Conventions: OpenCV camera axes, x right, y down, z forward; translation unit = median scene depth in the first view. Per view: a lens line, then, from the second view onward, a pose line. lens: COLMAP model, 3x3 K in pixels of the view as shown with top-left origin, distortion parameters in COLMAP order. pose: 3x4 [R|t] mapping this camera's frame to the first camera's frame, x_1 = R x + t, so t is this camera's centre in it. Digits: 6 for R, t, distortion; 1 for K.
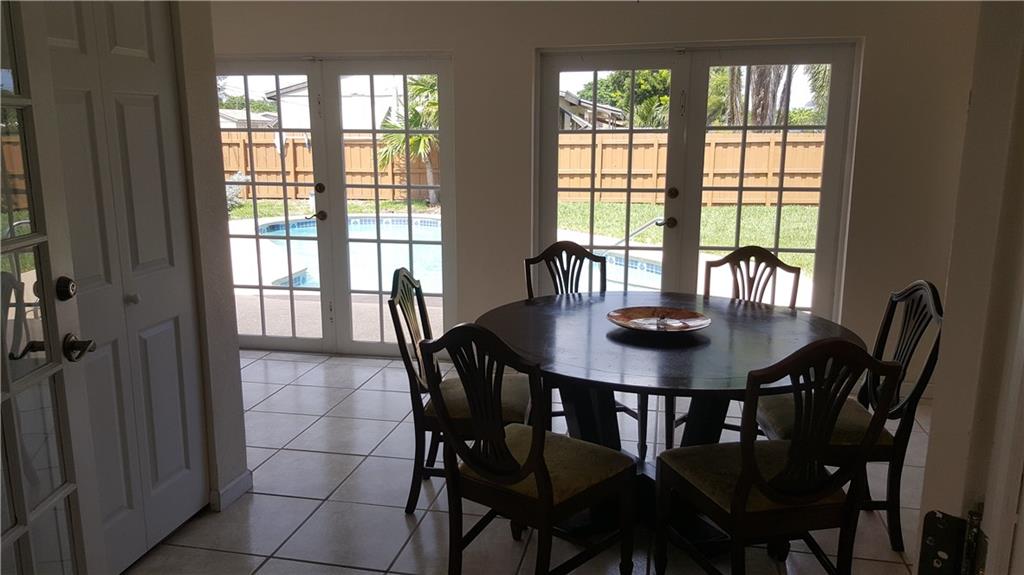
lens RADIAL K [[759.5, 0, 513.7], [0, 759.5, 289.3], [0, 0, 1]] dist [0.001307, -0.056140]
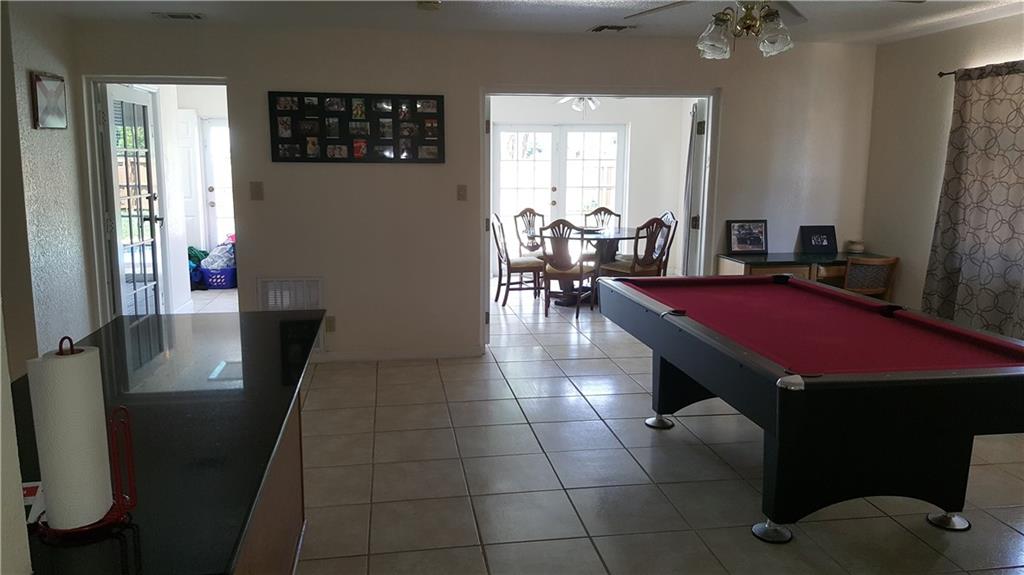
lens RADIAL K [[759.5, 0, 511.3], [0, 759.5, 285.4], [0, 0, 1]] dist [0.001307, -0.056140]
pose [[0.925777, -0.053668, 0.374240, -1.287472], [0.067011, 0.997493, -0.022725, 0.332887], [-0.372083, 0.046117, 0.927053, -1.705273]]
